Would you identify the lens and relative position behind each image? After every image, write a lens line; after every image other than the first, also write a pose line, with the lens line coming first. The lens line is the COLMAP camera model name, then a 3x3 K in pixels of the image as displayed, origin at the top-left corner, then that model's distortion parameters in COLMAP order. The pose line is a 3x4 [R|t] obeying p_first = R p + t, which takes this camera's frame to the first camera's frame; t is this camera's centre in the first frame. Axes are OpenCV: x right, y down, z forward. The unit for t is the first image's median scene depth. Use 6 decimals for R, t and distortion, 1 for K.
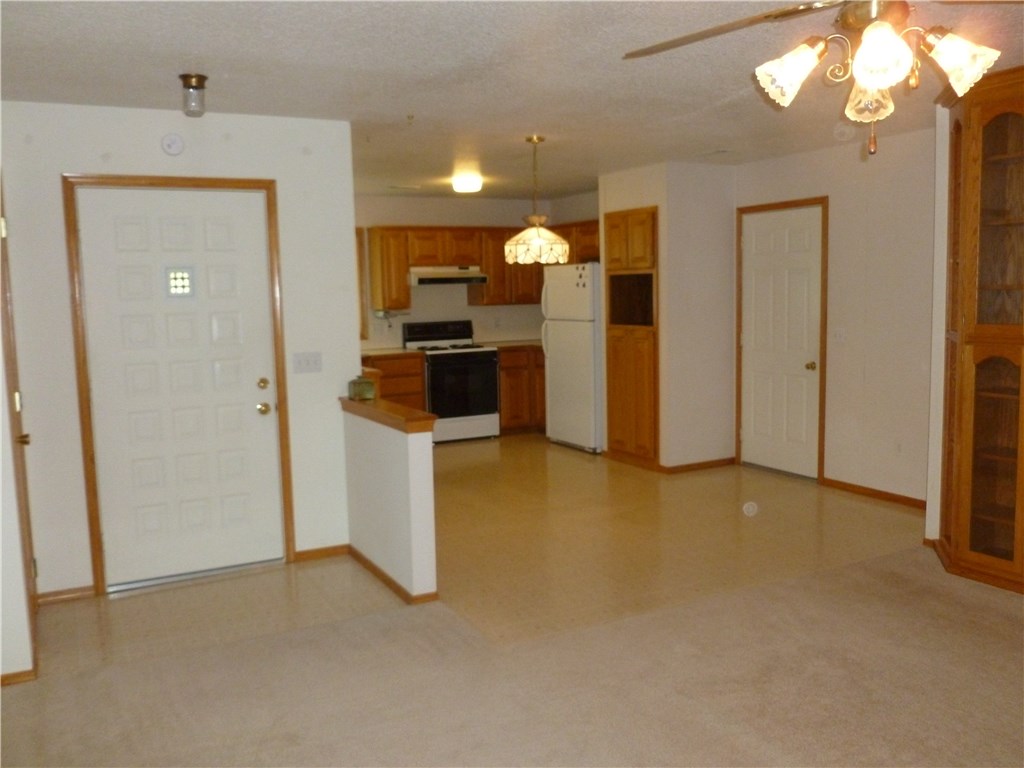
lens RADIAL K [[877.5, 0, 512.0], [0, 877.5, 384.0], [0, 0, 1]] dist [-0.028023, 0.016721]
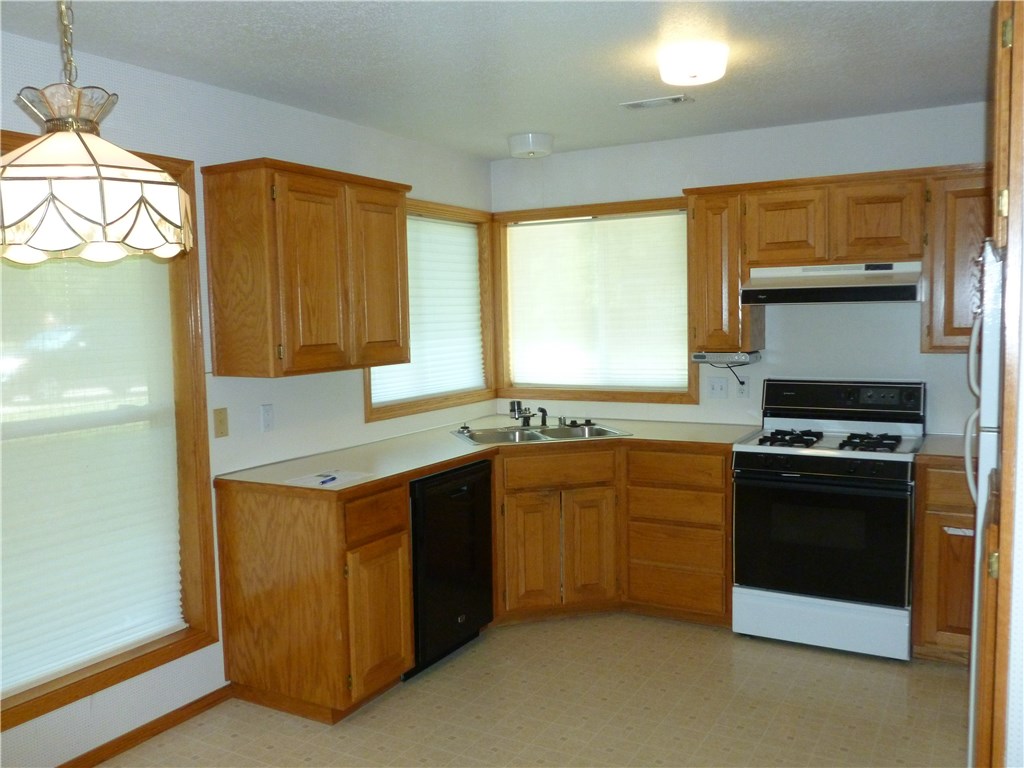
lens RADIAL K [[877.5, 0, 512.0], [0, 877.5, 384.0], [0, 0, 1]] dist [-0.028023, 0.016721]
pose [[0.530239, 0.082520, -0.843823, 0.355721], [-0.084281, 0.995453, 0.044388, -0.118708], [0.843649, 0.047582, 0.534783, 0.945100]]
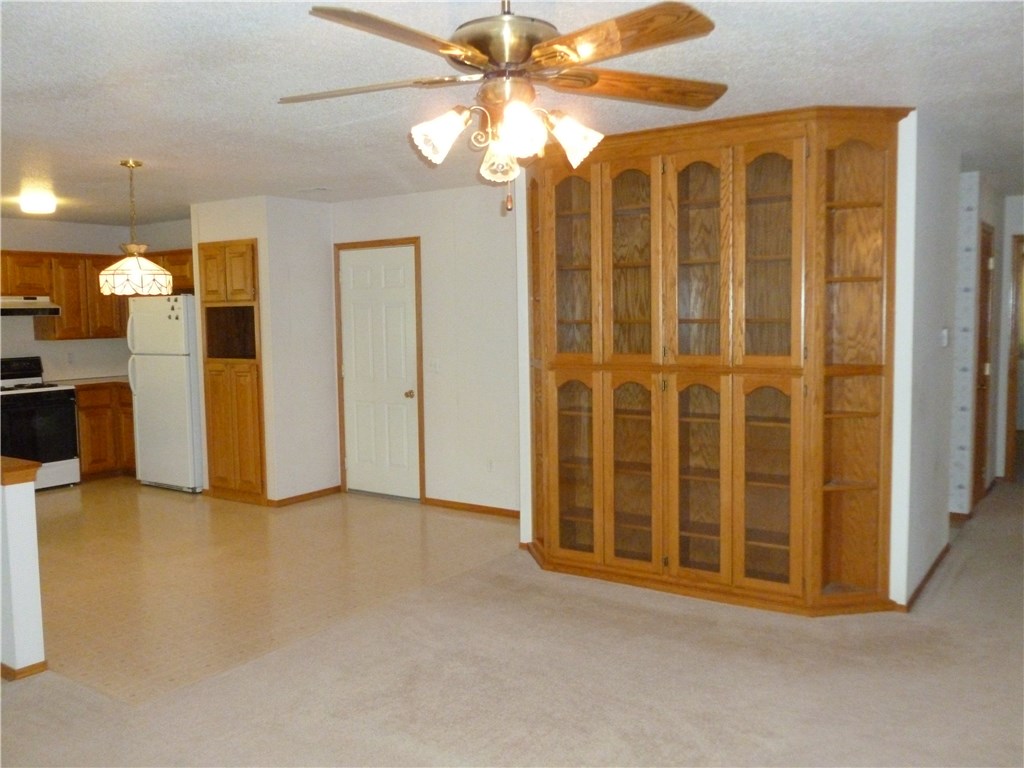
lens RADIAL K [[877.5, 0, 512.0], [0, 877.5, 384.0], [0, 0, 1]] dist [-0.028023, 0.016721]
pose [[0.889366, -0.028904, 0.456281, -0.039930], [0.045267, 0.998663, -0.024970, -0.000362], [-0.454950, 0.042862, 0.889485, -0.011983]]
